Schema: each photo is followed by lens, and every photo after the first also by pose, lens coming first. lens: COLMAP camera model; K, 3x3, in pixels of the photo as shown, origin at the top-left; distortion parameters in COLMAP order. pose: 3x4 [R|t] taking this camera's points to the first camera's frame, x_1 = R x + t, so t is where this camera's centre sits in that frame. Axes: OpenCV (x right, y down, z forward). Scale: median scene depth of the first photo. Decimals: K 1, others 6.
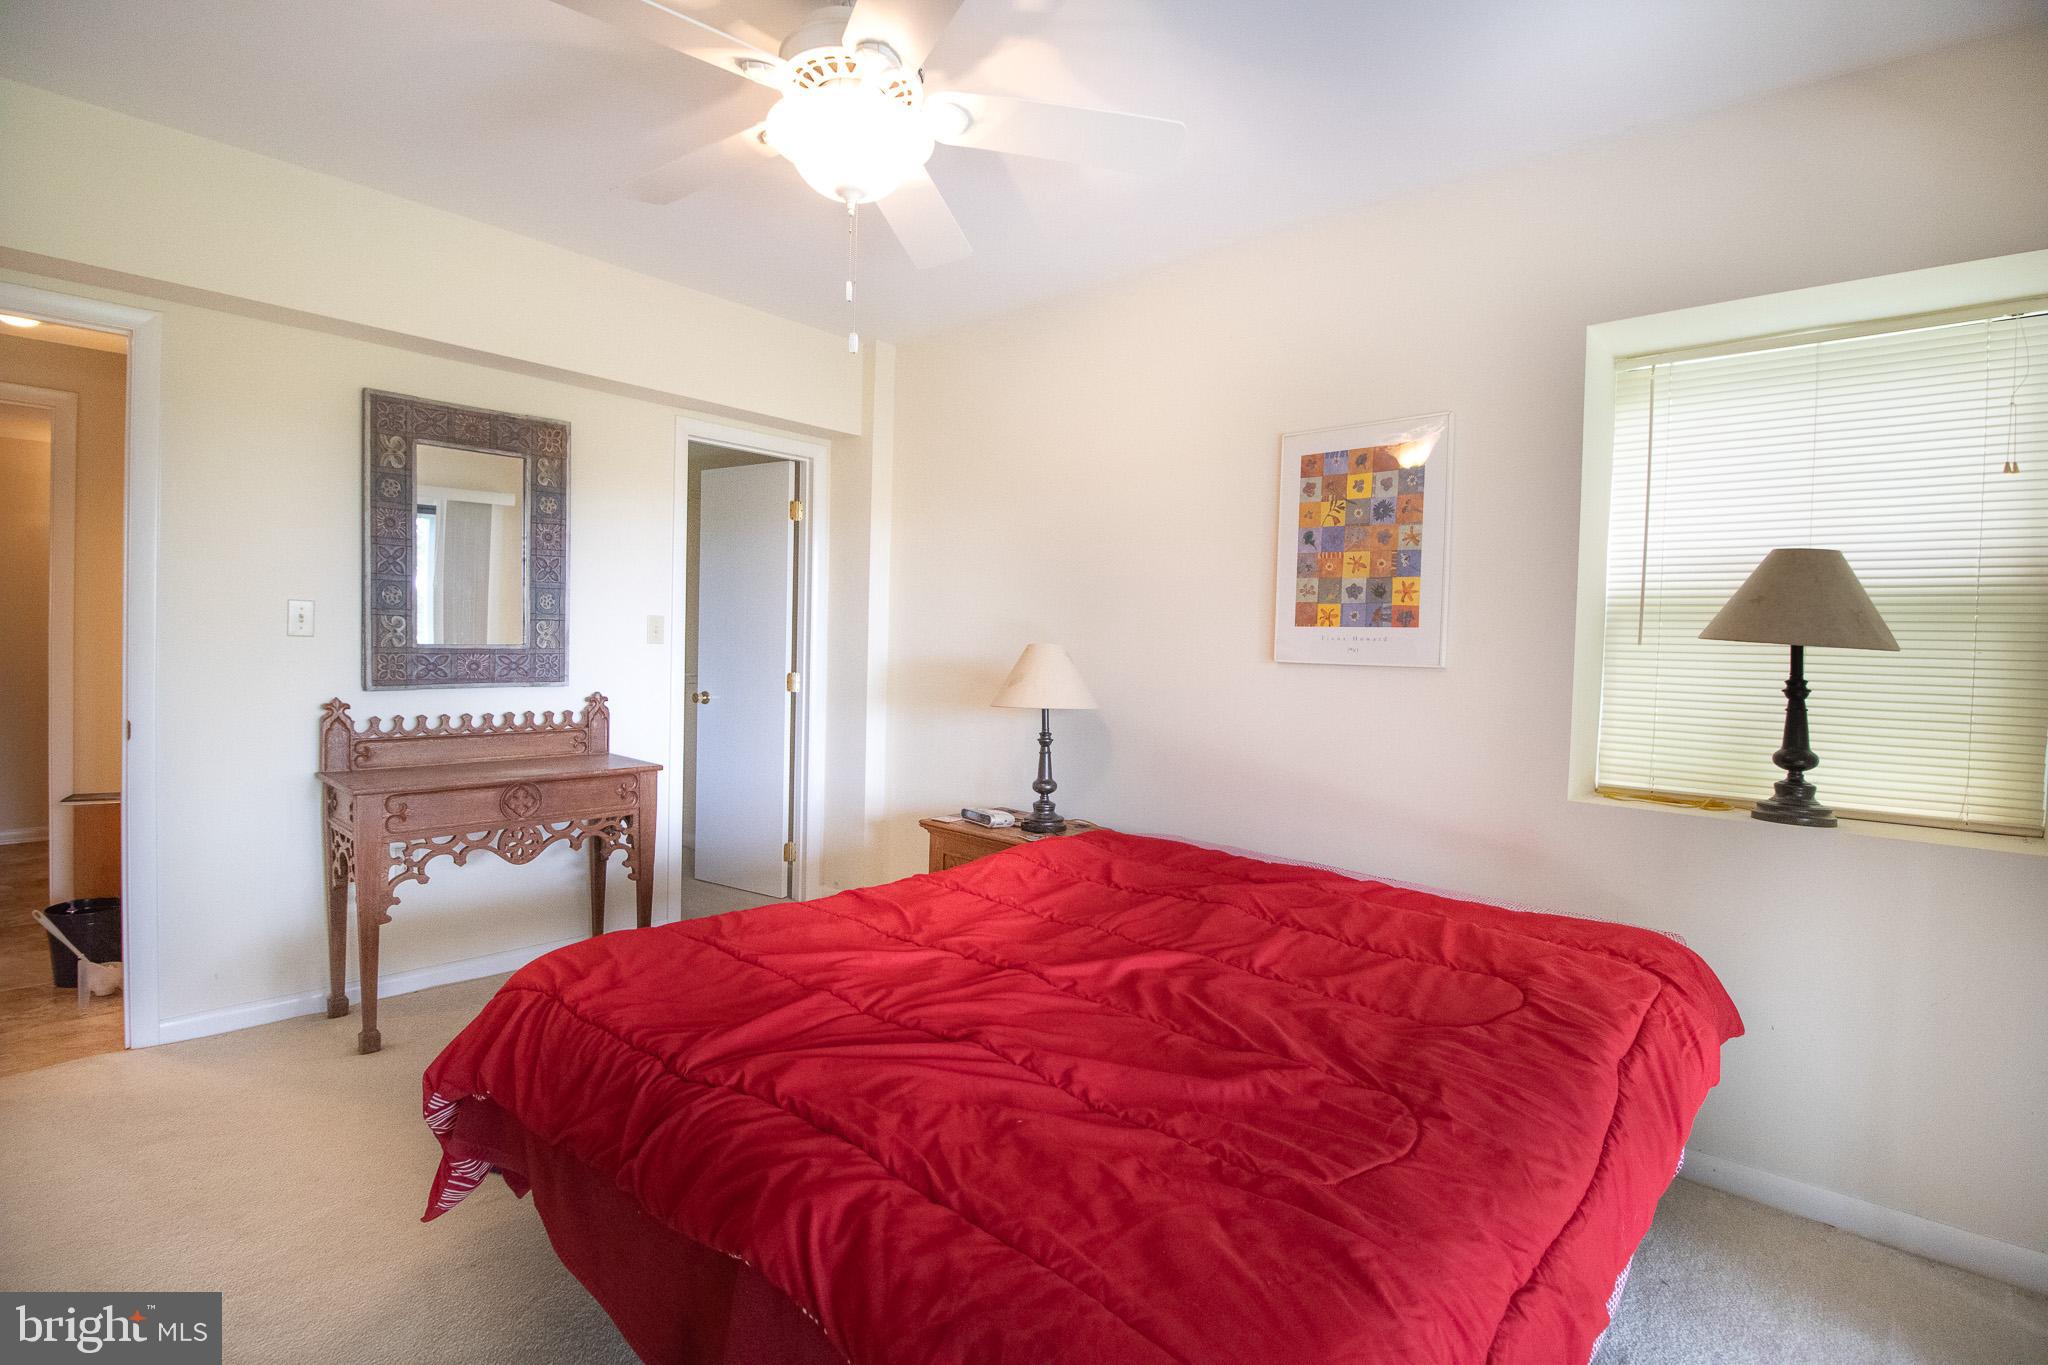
lens RADIAL K [[958.5, 0, 1019.6], [0, 958.5, 662.2], [0, 0, 1]] dist [0.000675, -0.010498]
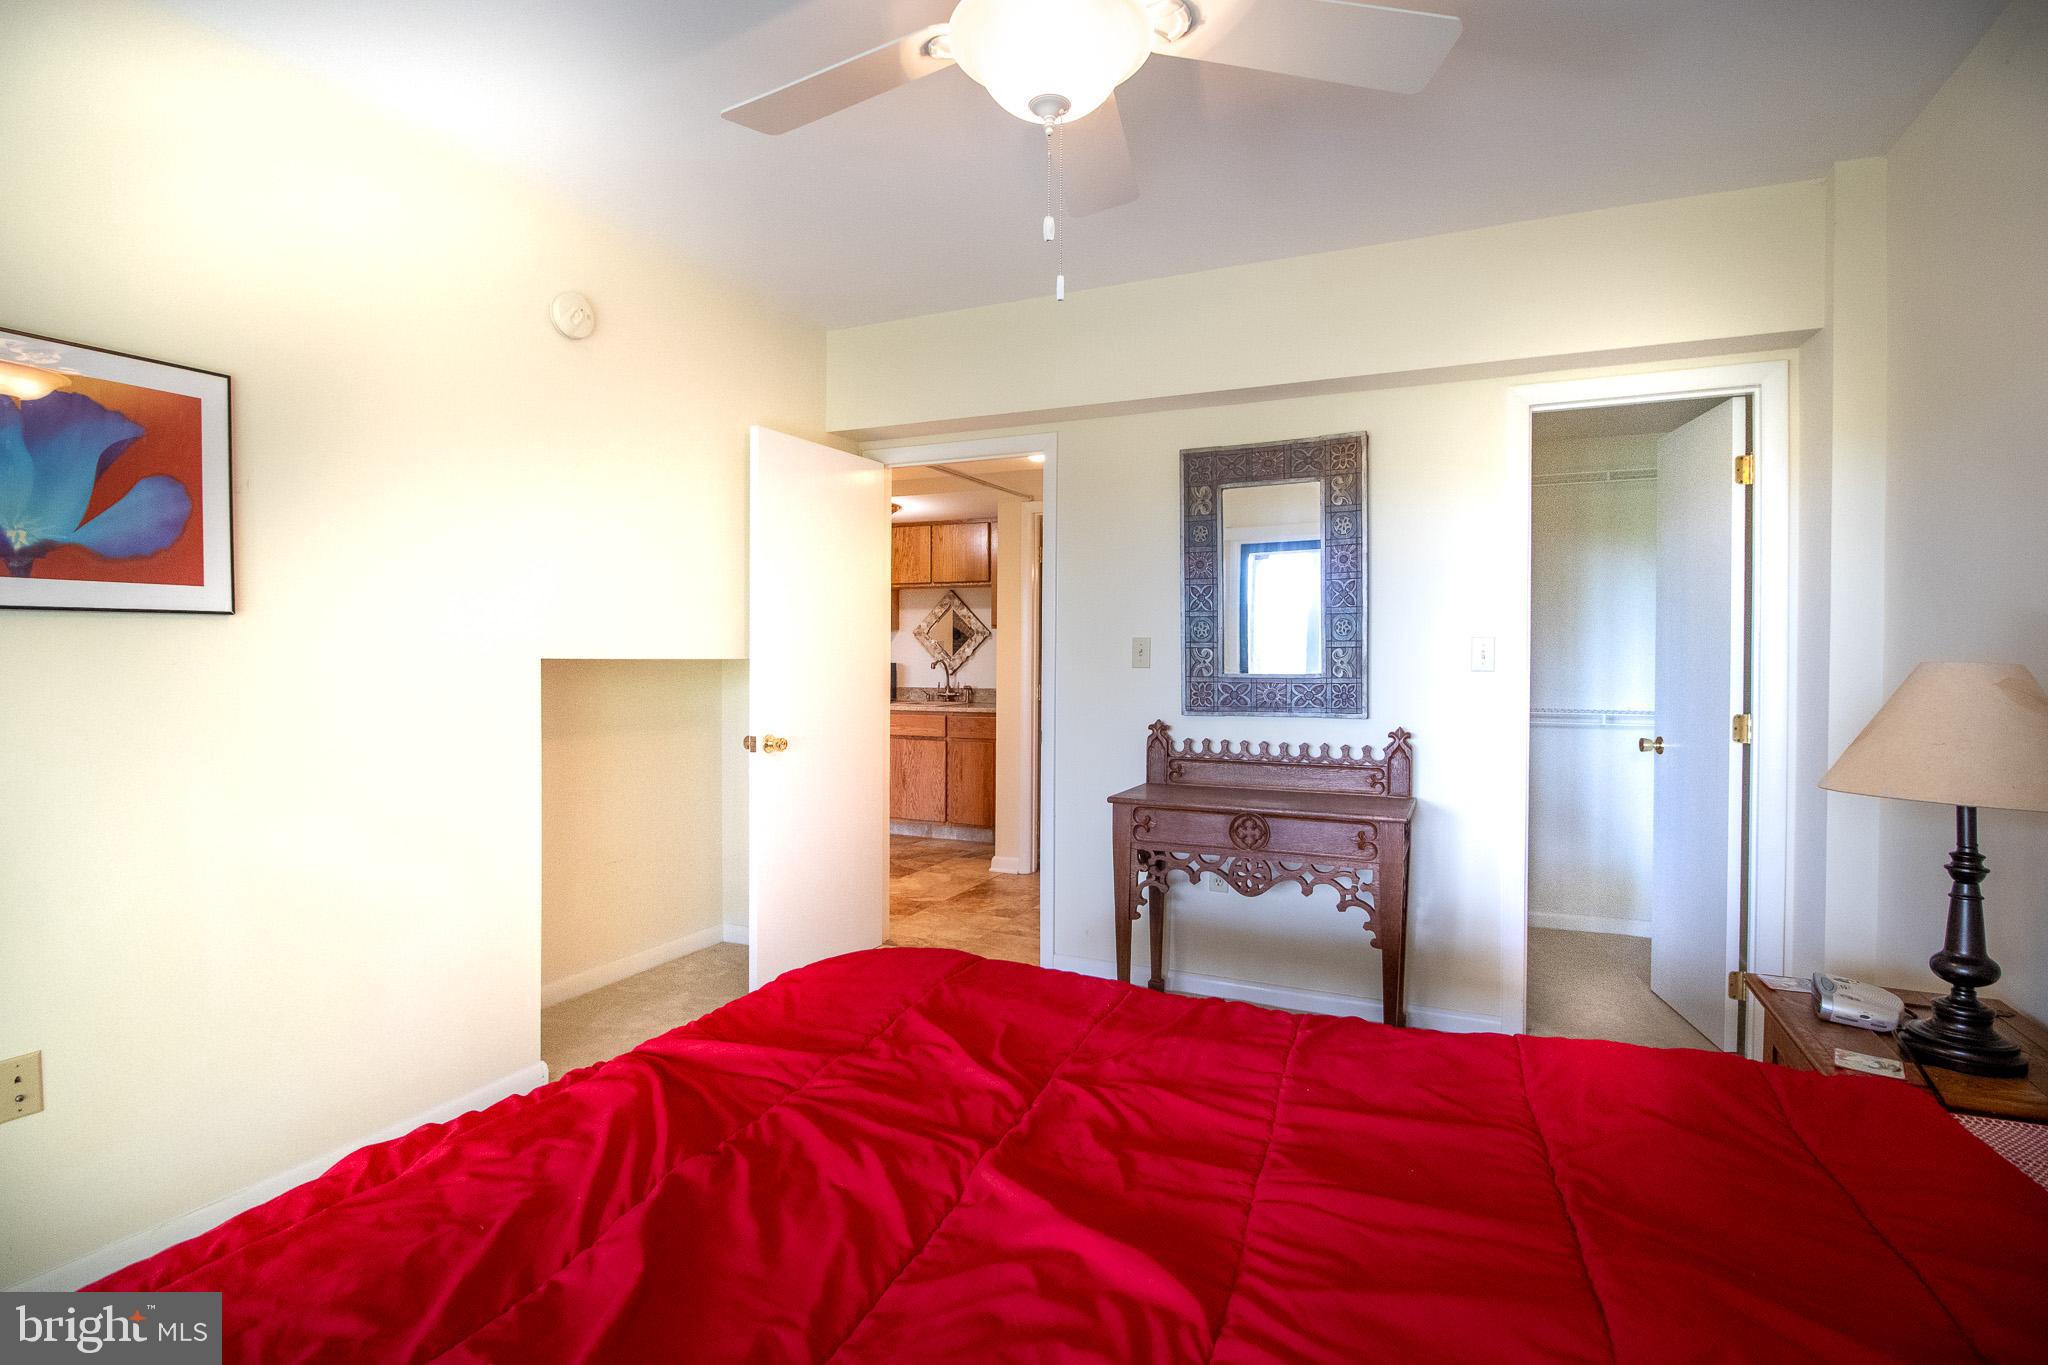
lens RADIAL K [[987.1, 0, 1022.5], [0, 987.1, 662.4], [0, 0, 1]] dist [0.000363, -0.017750]
pose [[0.295026, -0.020357, -0.955272, 0.387774], [-0.018082, 0.999475, -0.026883, 0.002464], [0.955318, 0.025204, 0.294503, 0.480764]]
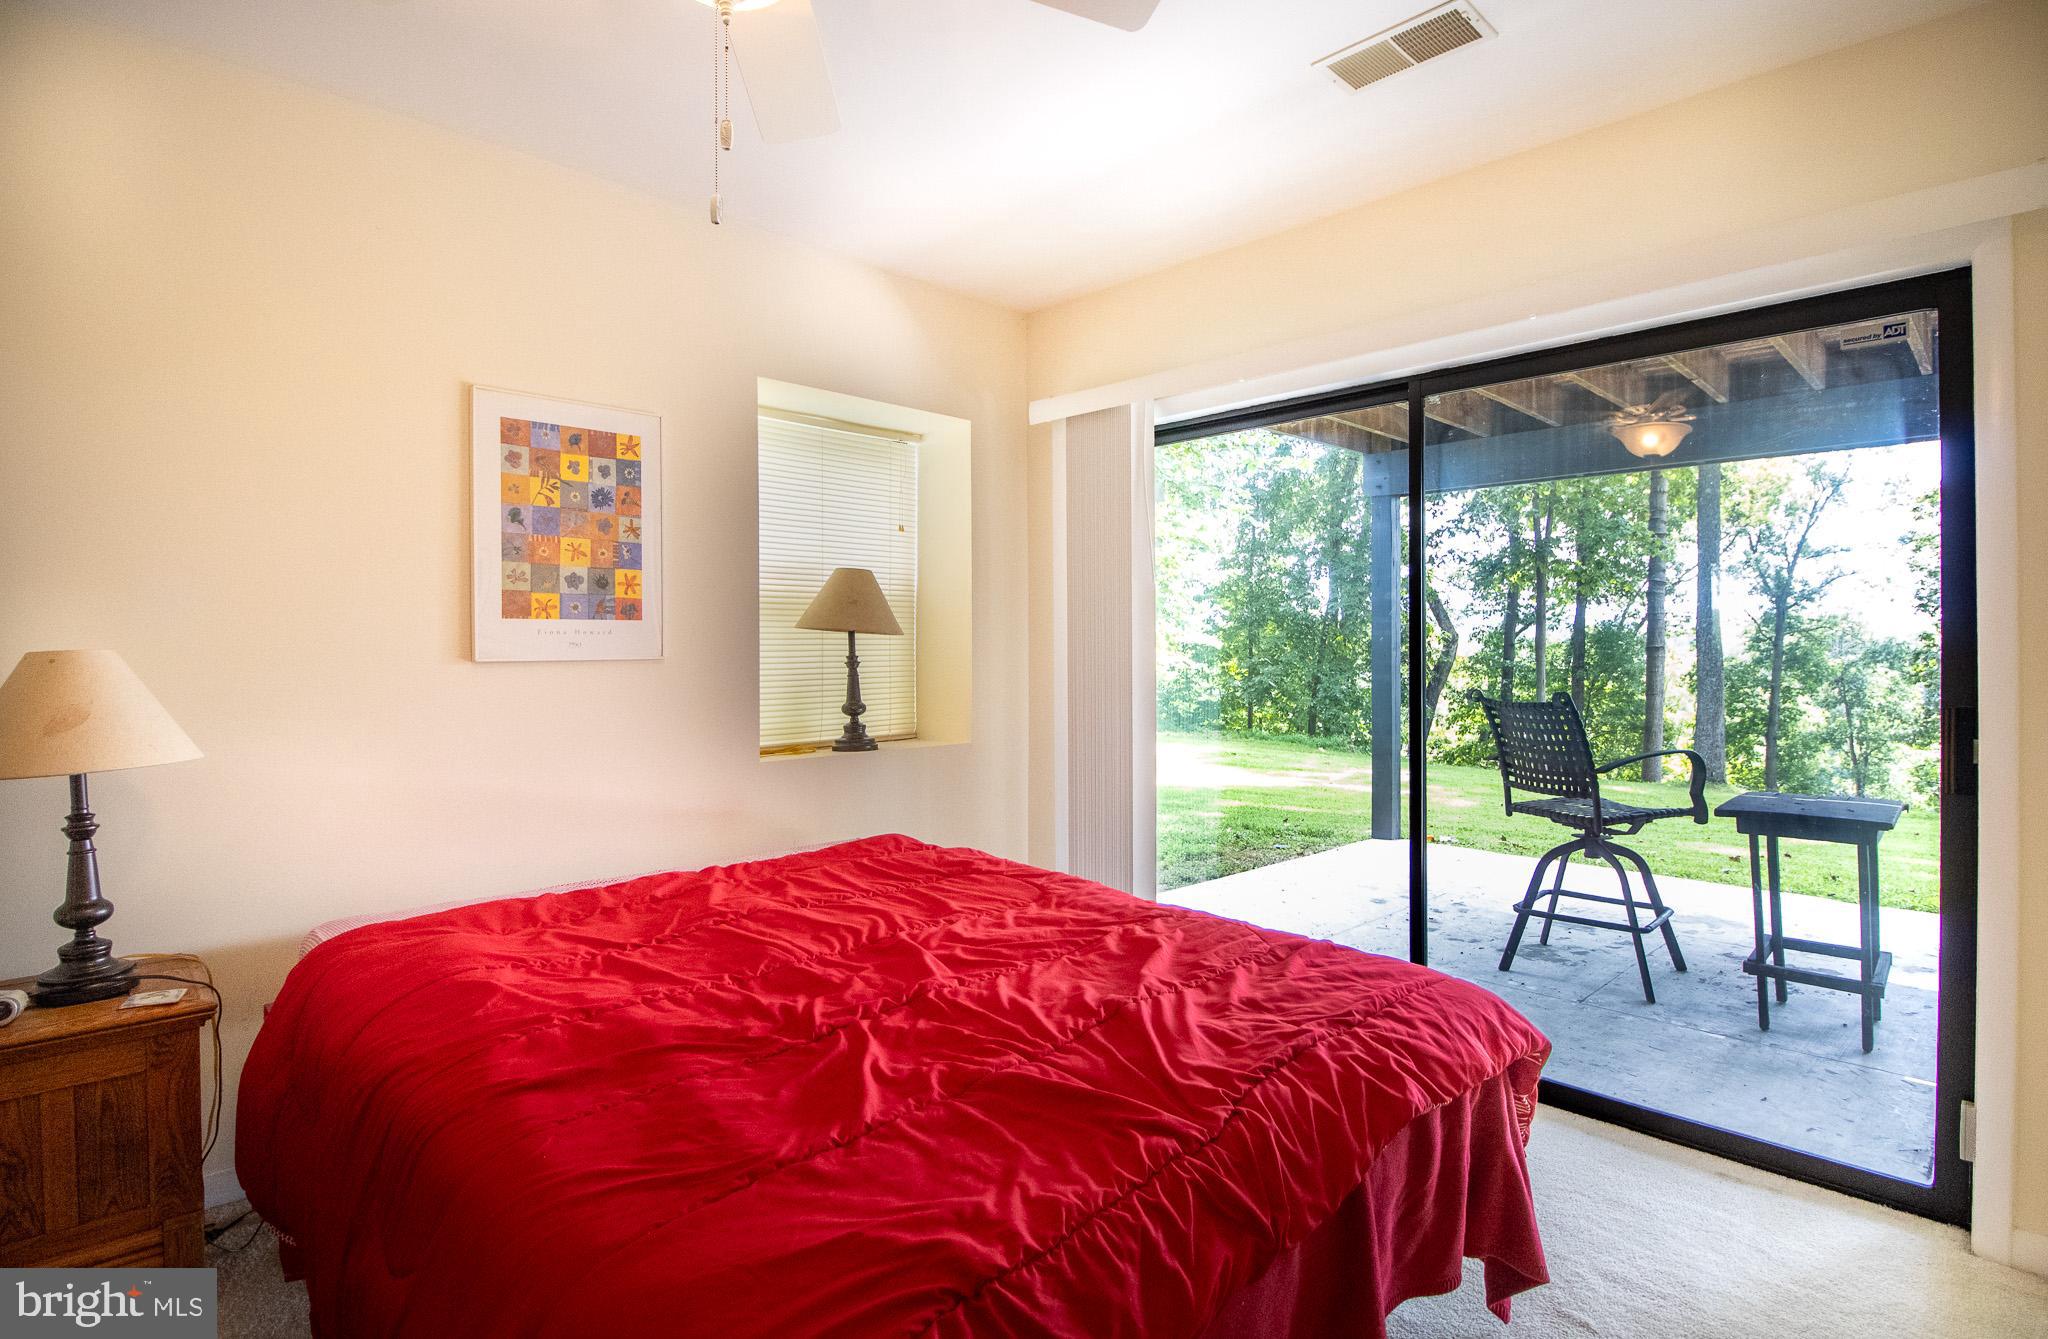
lens RADIAL K [[994.6, 0, 1029.6], [0, 994.6, 646.2], [0, 0, 1]] dist [-0.001330, -0.000163]
pose [[0.048567, -0.029514, 0.998384, -0.568045], [0.026373, 0.999253, 0.028257, -0.025571], [-0.998472, 0.024958, 0.049309, 0.497776]]
